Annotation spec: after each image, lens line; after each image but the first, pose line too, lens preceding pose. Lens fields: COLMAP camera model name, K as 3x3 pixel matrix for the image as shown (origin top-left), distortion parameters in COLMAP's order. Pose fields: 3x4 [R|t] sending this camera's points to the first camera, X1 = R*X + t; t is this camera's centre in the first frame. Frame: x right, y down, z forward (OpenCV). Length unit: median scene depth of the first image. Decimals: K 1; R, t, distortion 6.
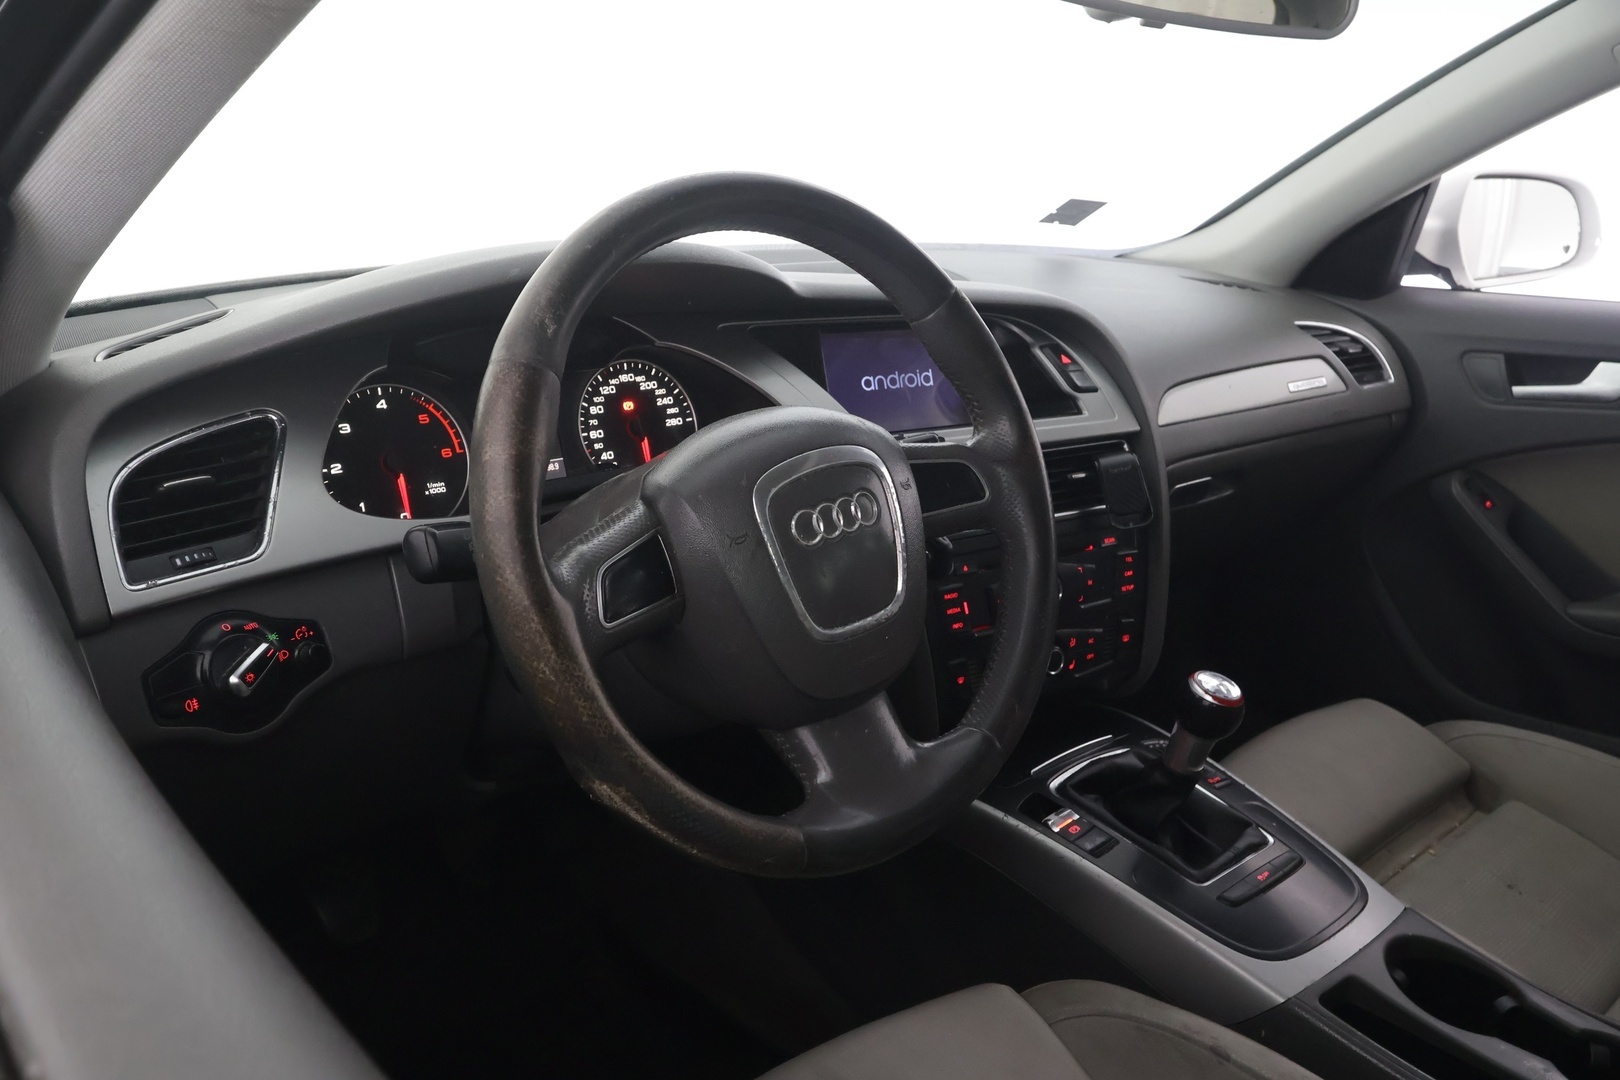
lens RADIAL K [[1265.1, 0, 798.1], [0, 1265.1, 542.5], [0, 0, 1]] dist [0.002488, -0.000563]
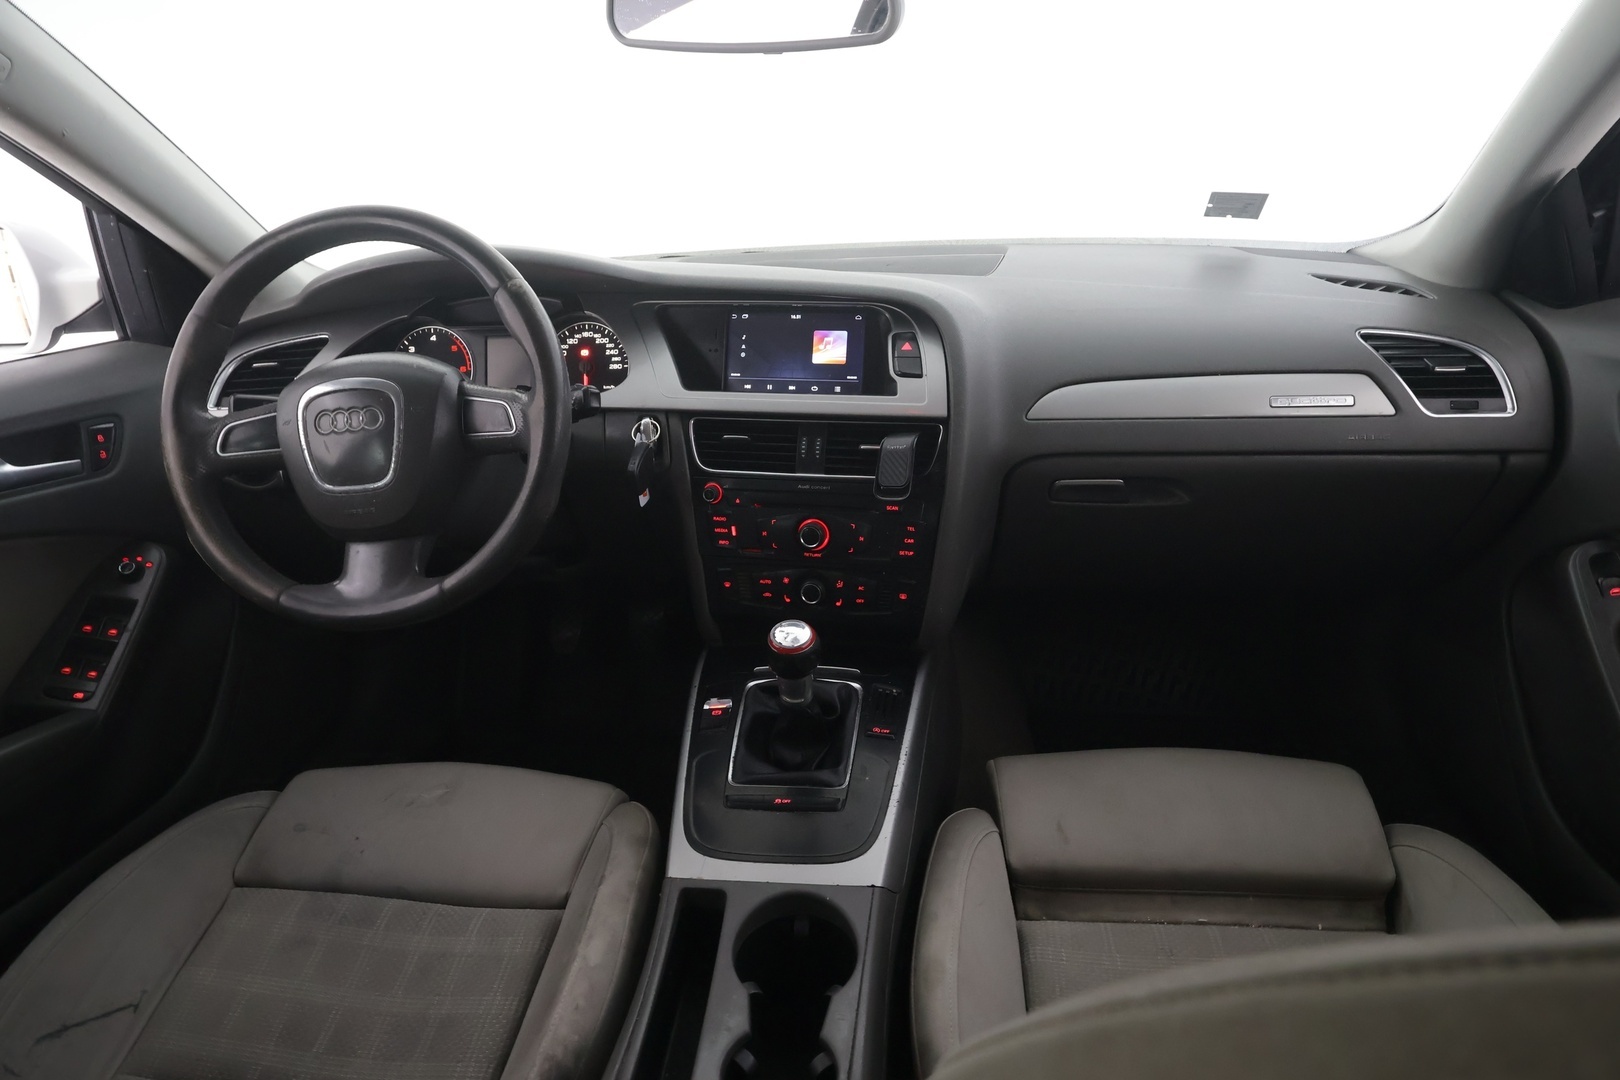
lens RADIAL K [[961.9, 0, 814.1], [0, 961.9, 540.4], [0, 0, 1]] dist [0.012645, 0.000414]
pose [[0.677805, 0.216133, -0.702757, 0.704322], [-0.160442, 0.976262, 0.145505, -0.076320], [0.717523, 0.014128, 0.696392, 0.294897]]
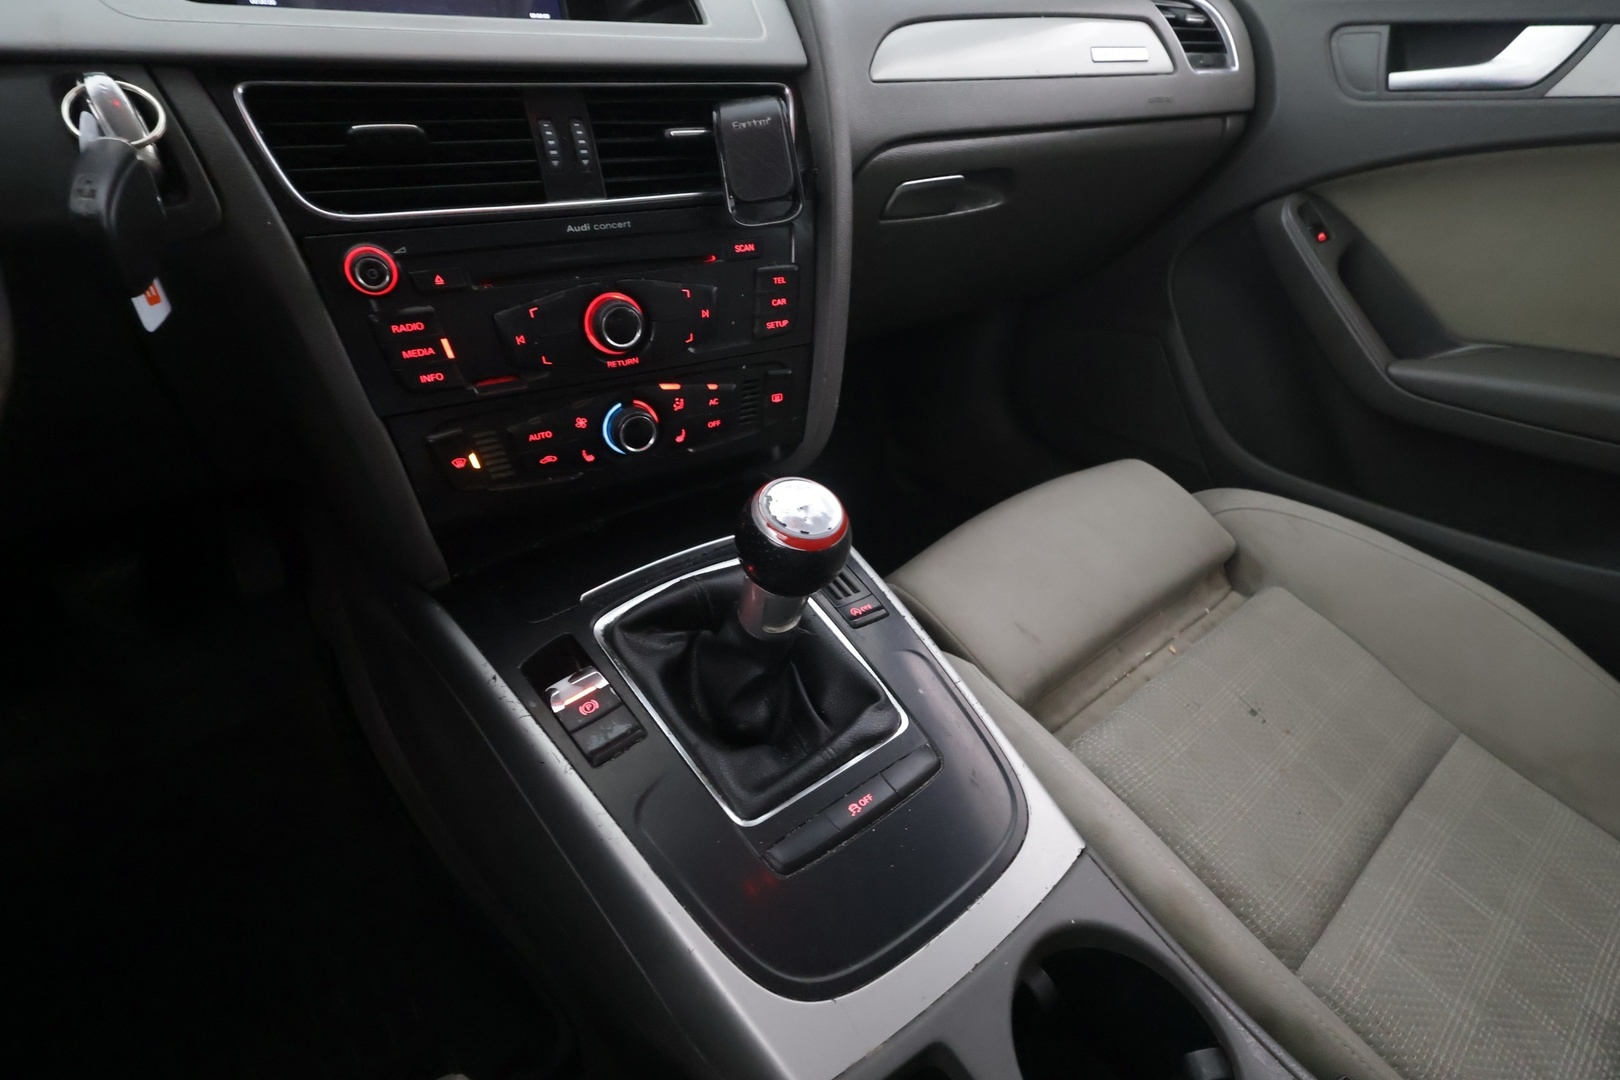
lens RADIAL K [[771.0, 0, 809.2], [0, 771.0, 538.4], [0, 0, 1]] dist [-0.001370, 0.002159]
pose [[0.998899, 0.039810, -0.024822, 0.254732], [-0.030268, 0.951112, 0.307360, 0.015224], [0.035844, -0.306271, 0.951269, 0.495545]]
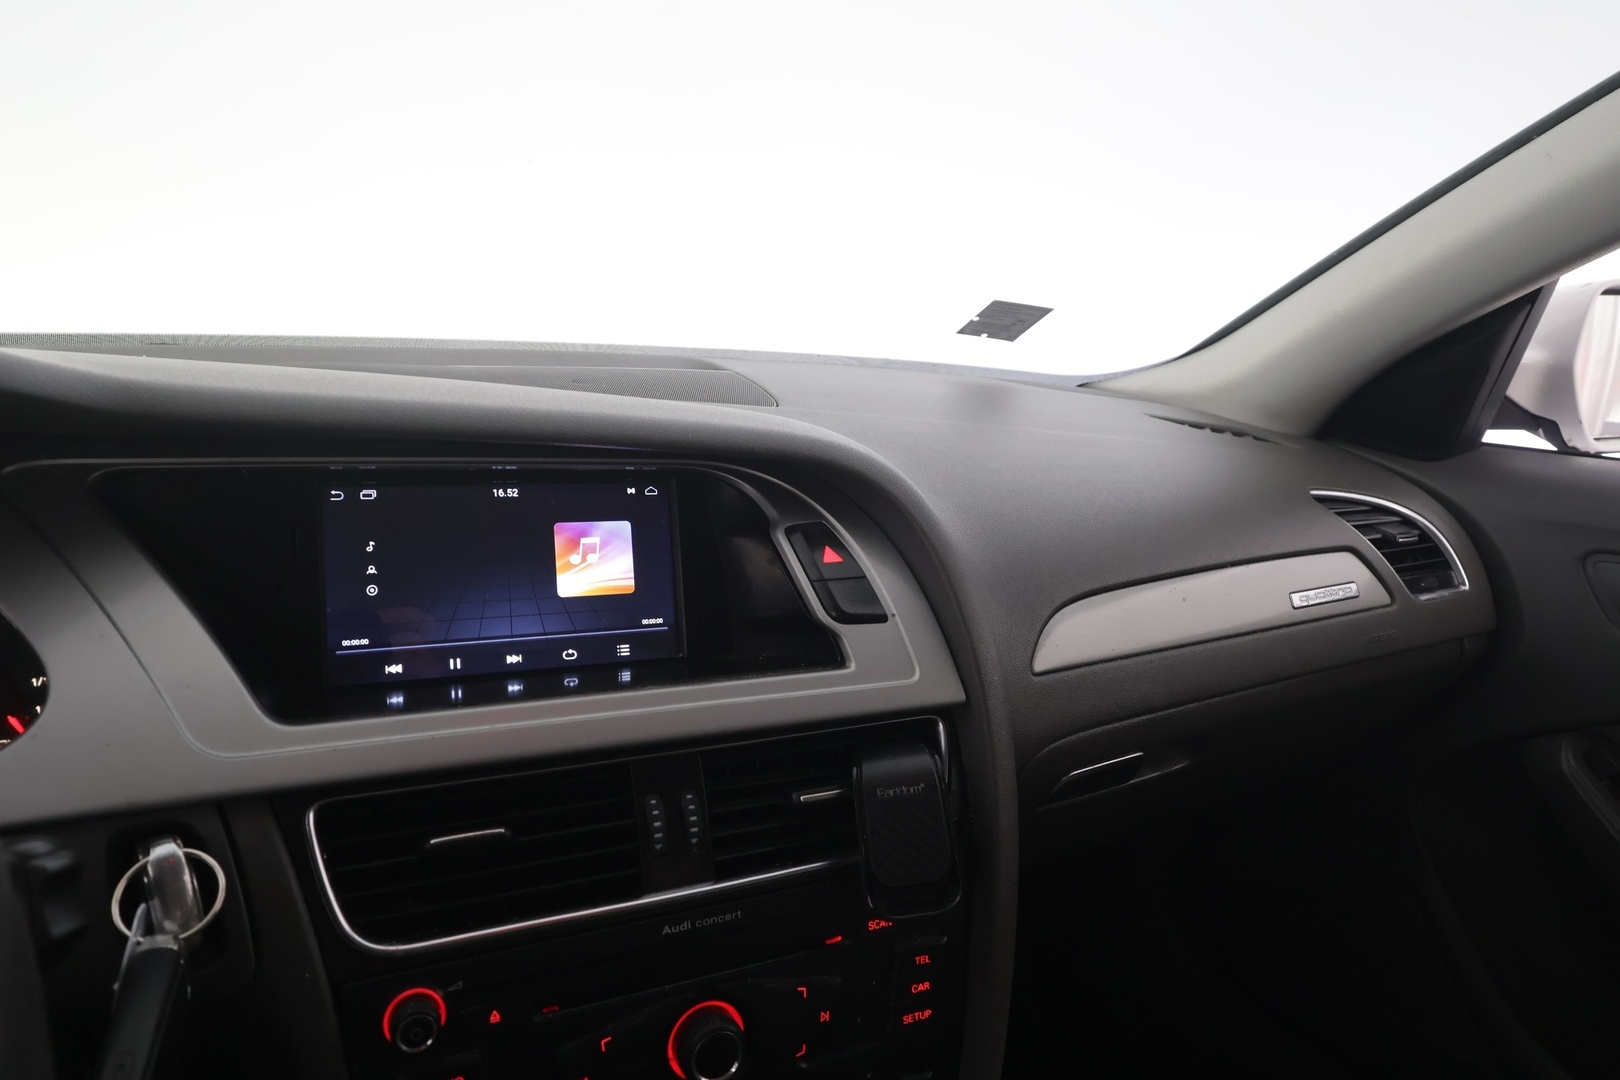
lens RADIAL K [[1009.7, 0, 810.2], [0, 1009.7, 538.4], [0, 0, 1]] dist [0.005292, -0.003218]
pose [[0.991174, 0.062001, -0.117175, 0.220803], [-0.070132, 0.995313, -0.066589, -0.107948], [0.112497, 0.074219, 0.990876, 0.506234]]
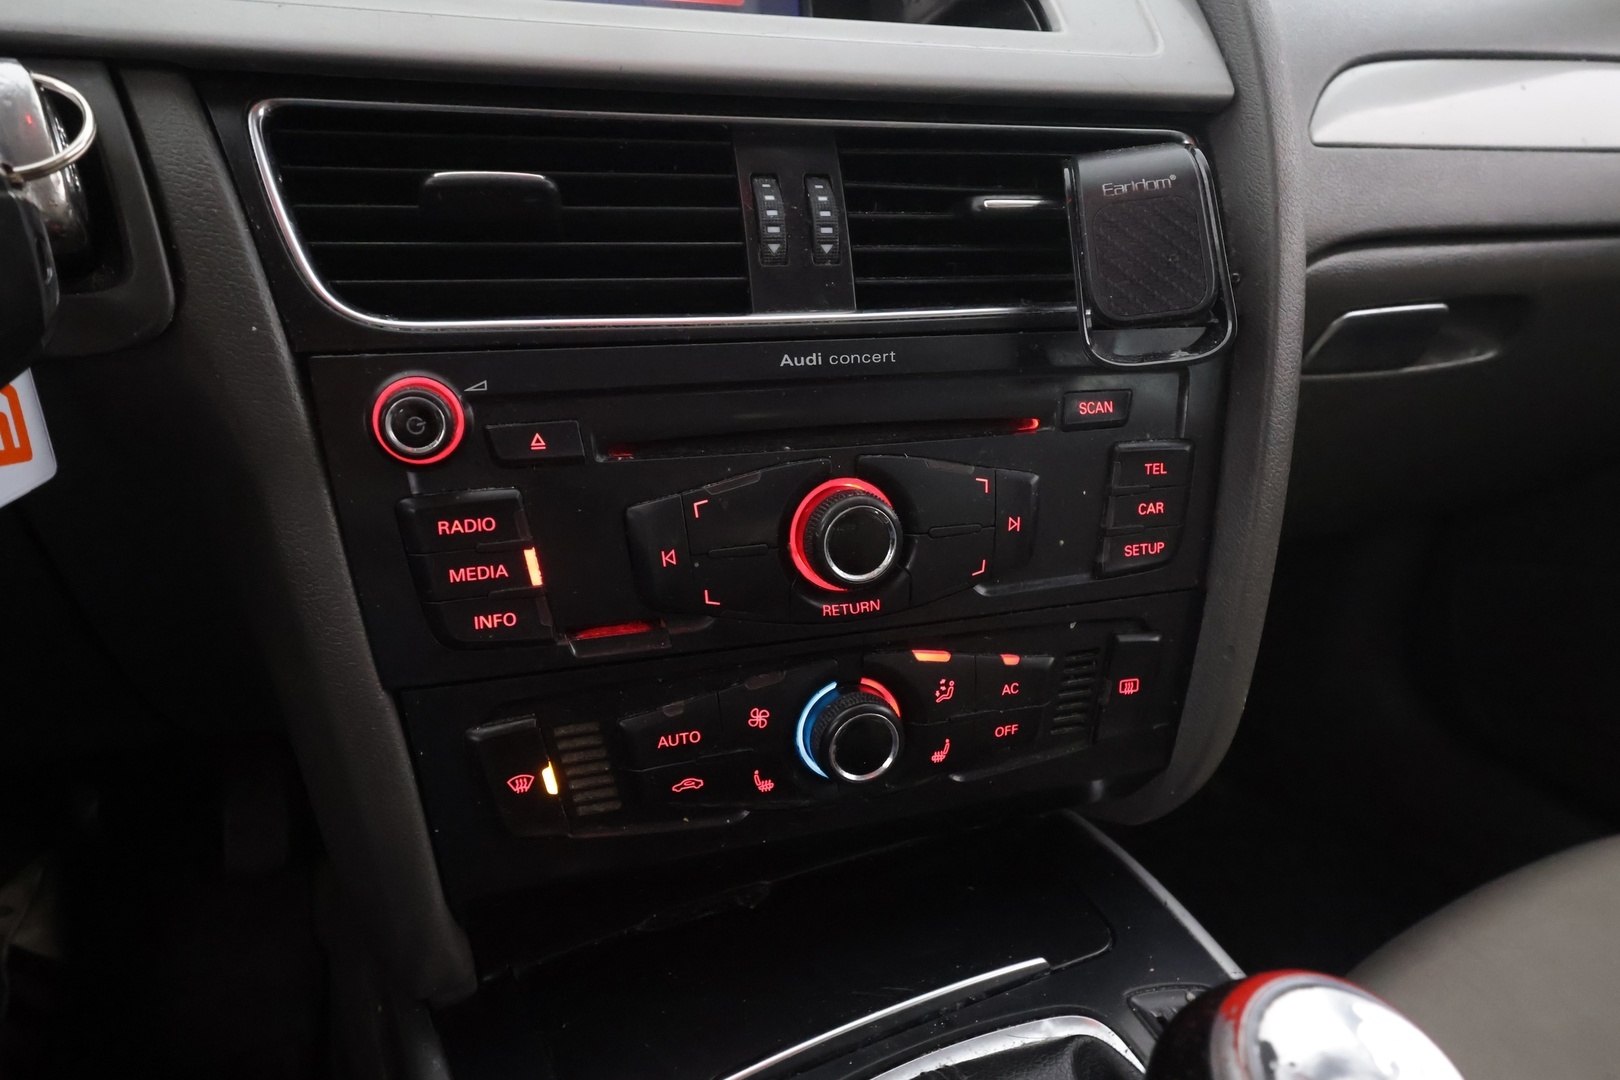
lens RADIAL K [[1009.7, 0, 811.7], [0, 1009.7, 535.6], [0, 0, 1]] dist [0.005292, -0.003218]
pose [[0.967718, 0.089680, -0.235539, 0.206149], [-0.073521, 0.994353, 0.076533, 0.015260], [0.241073, -0.056745, 0.968847, 0.613589]]
